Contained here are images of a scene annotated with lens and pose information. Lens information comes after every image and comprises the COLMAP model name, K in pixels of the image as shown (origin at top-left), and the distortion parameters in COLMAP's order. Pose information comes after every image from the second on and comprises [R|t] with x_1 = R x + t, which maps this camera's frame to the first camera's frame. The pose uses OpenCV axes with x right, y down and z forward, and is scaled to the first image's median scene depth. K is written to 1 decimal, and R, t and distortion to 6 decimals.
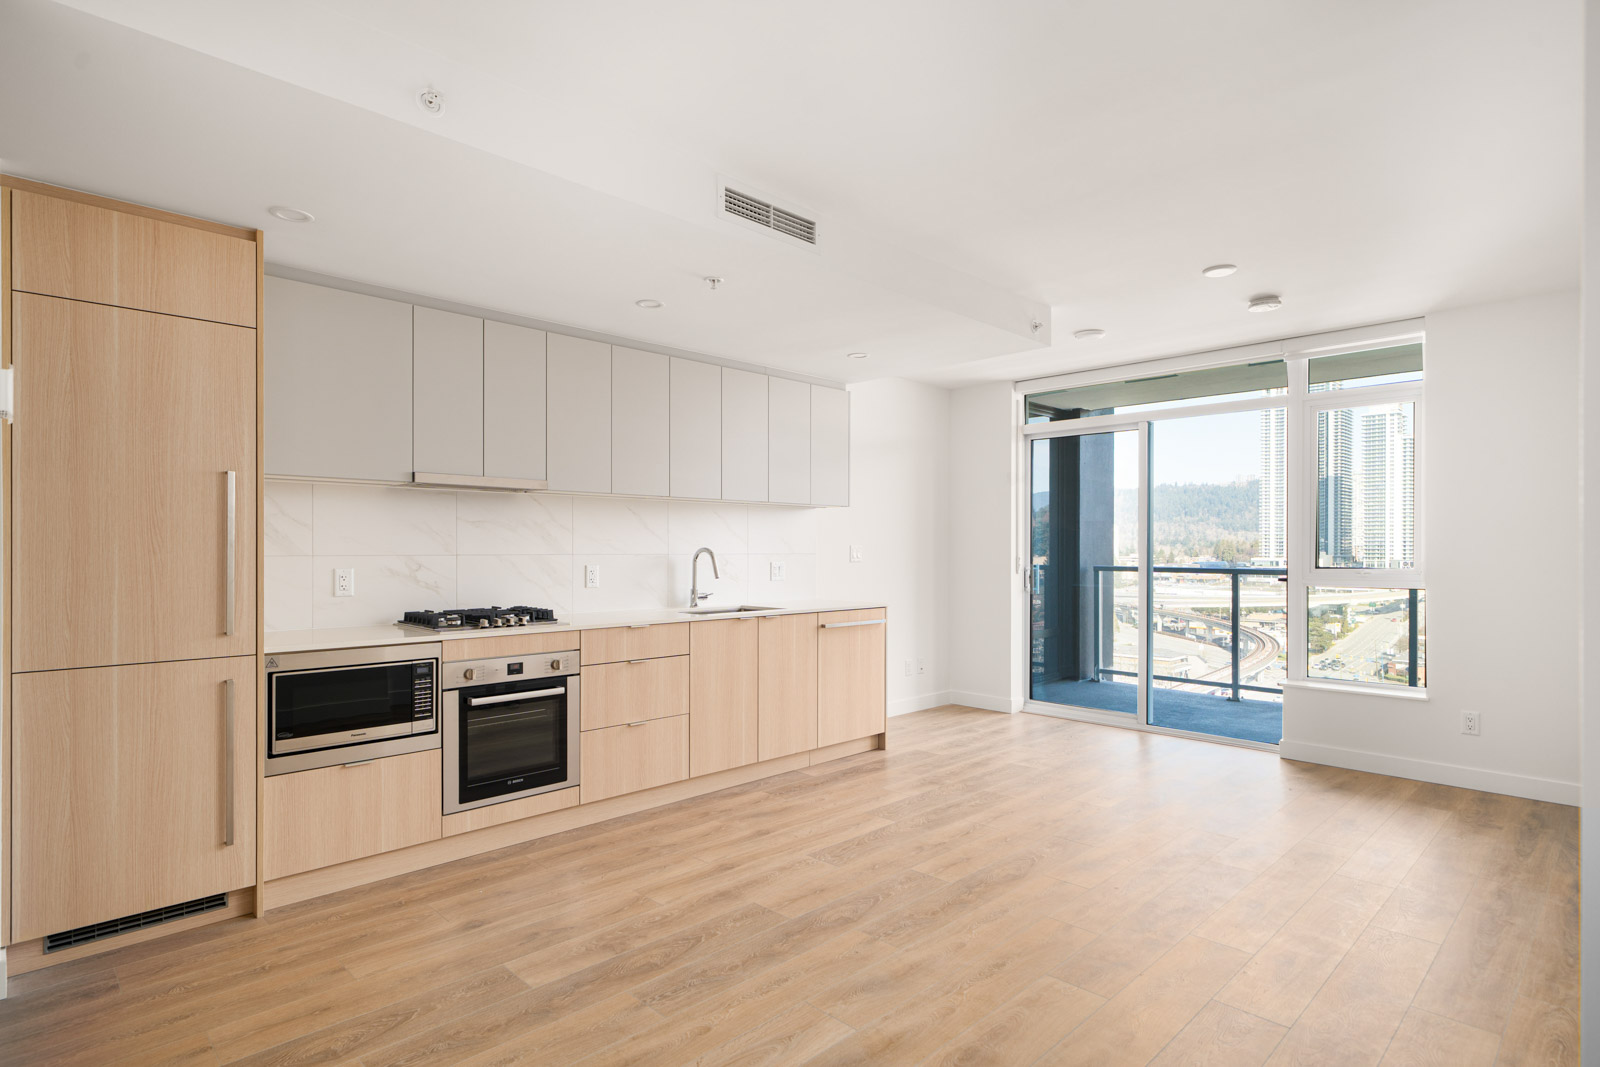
lens RADIAL K [[841.0, 0, 777.8], [0, 841.0, 537.7], [0, 0, 1]] dist [0.001718, -0.000226]
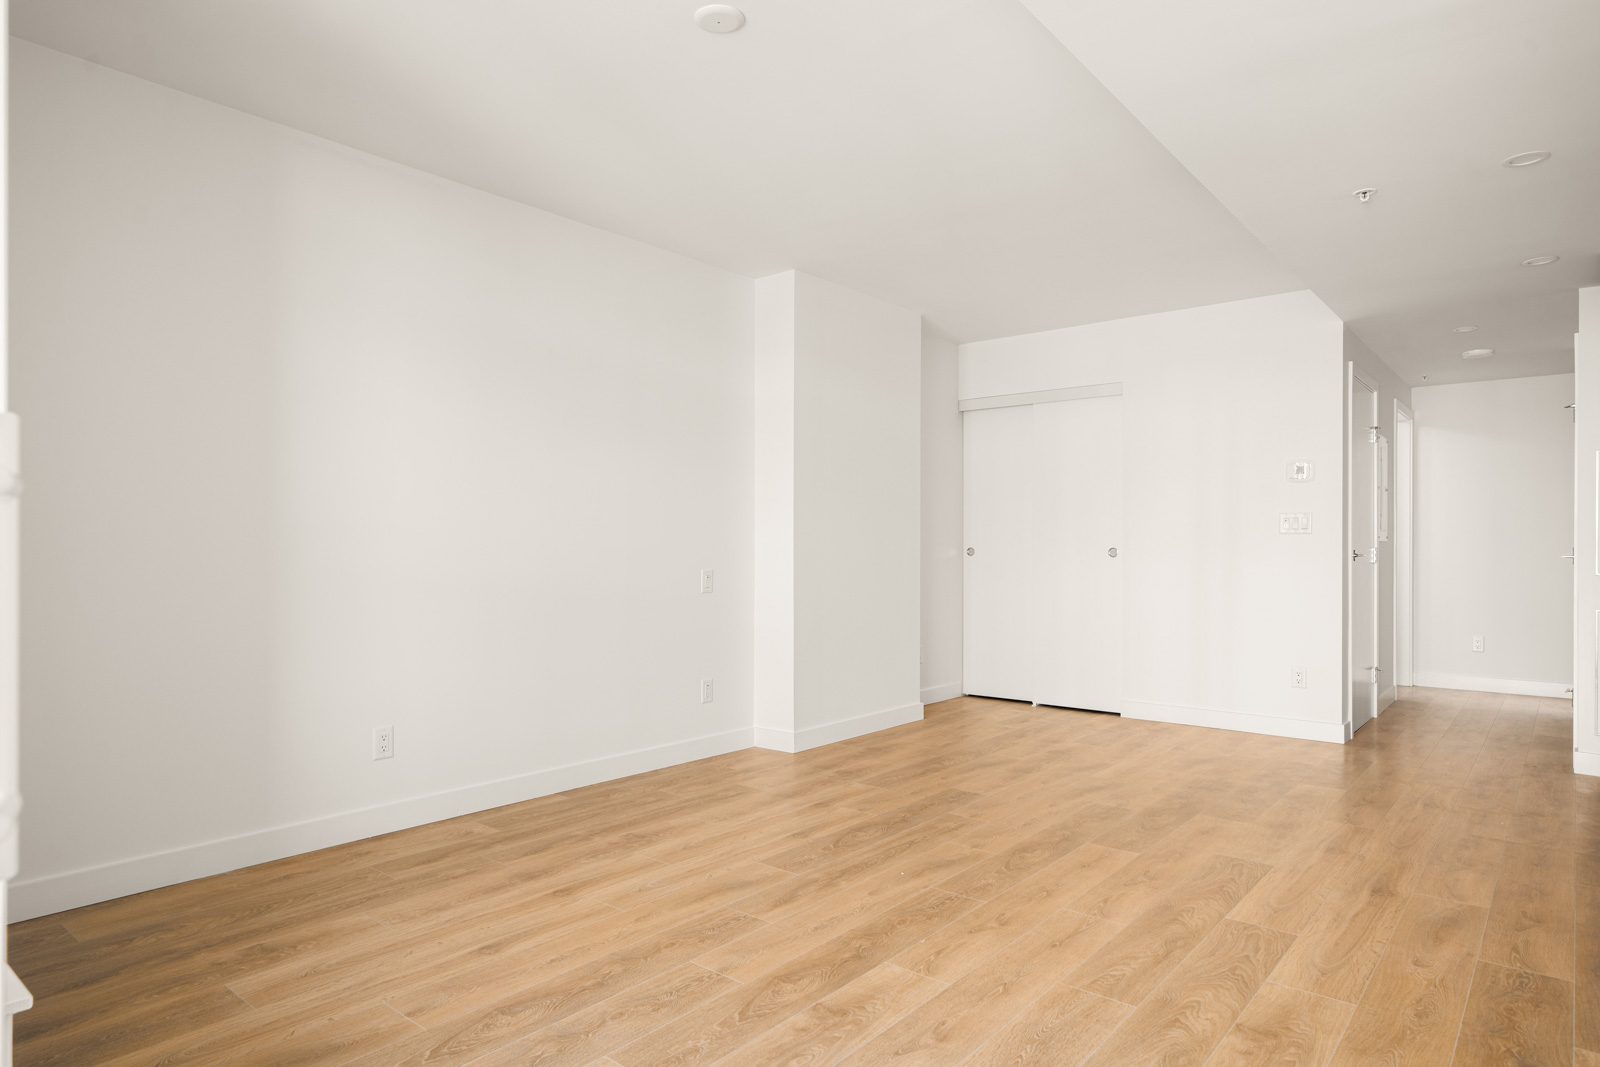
lens RADIAL K [[915.2, 0, 793.2], [0, 915.2, 536.6], [0, 0, 1]] dist [0.000958, 0.000437]
pose [[-0.994165, -0.005181, -0.107745, 0.513052], [-0.002602, 0.999707, -0.024061, 0.065080], [0.107838, -0.023641, -0.993887, 1.575393]]
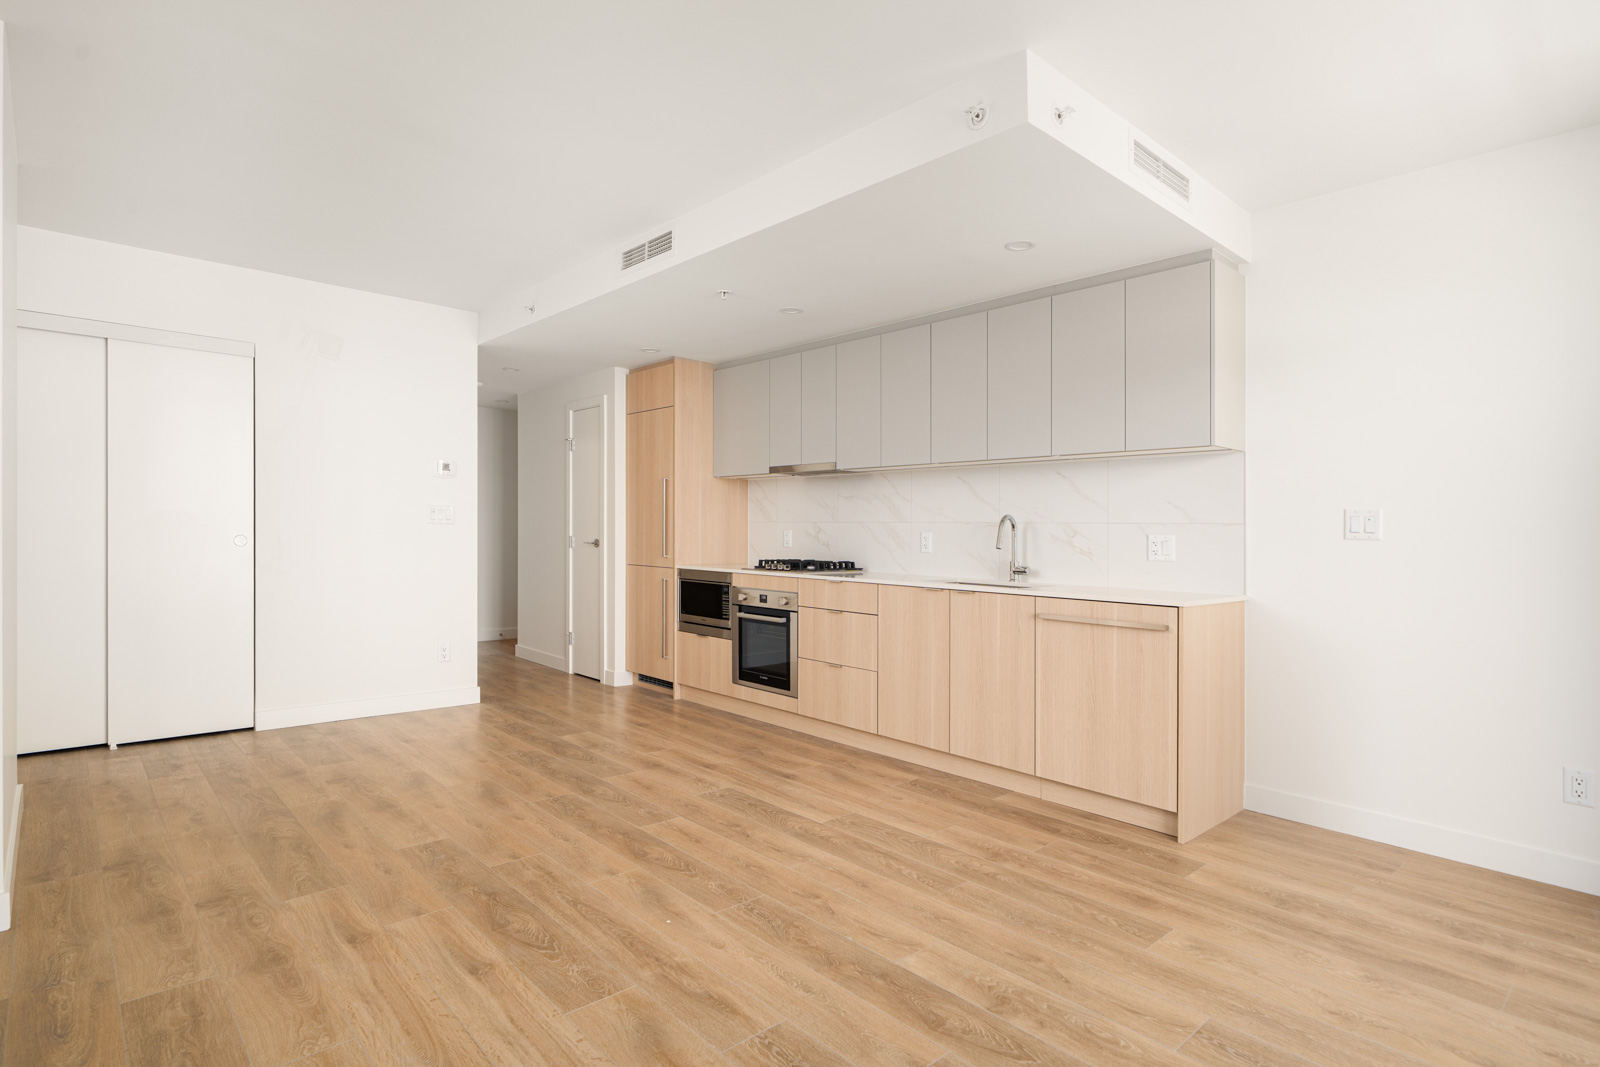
lens RADIAL K [[814.1, 0, 780.8], [0, 814.1, 529.6], [0, 0, 1]] dist [0.001590, 0.000412]
pose [[-0.041189, -0.007963, -0.999120, 0.926706], [-0.004895, 0.999958, -0.007768, 0.042955], [0.999139, 0.004571, -0.041226, 0.943489]]
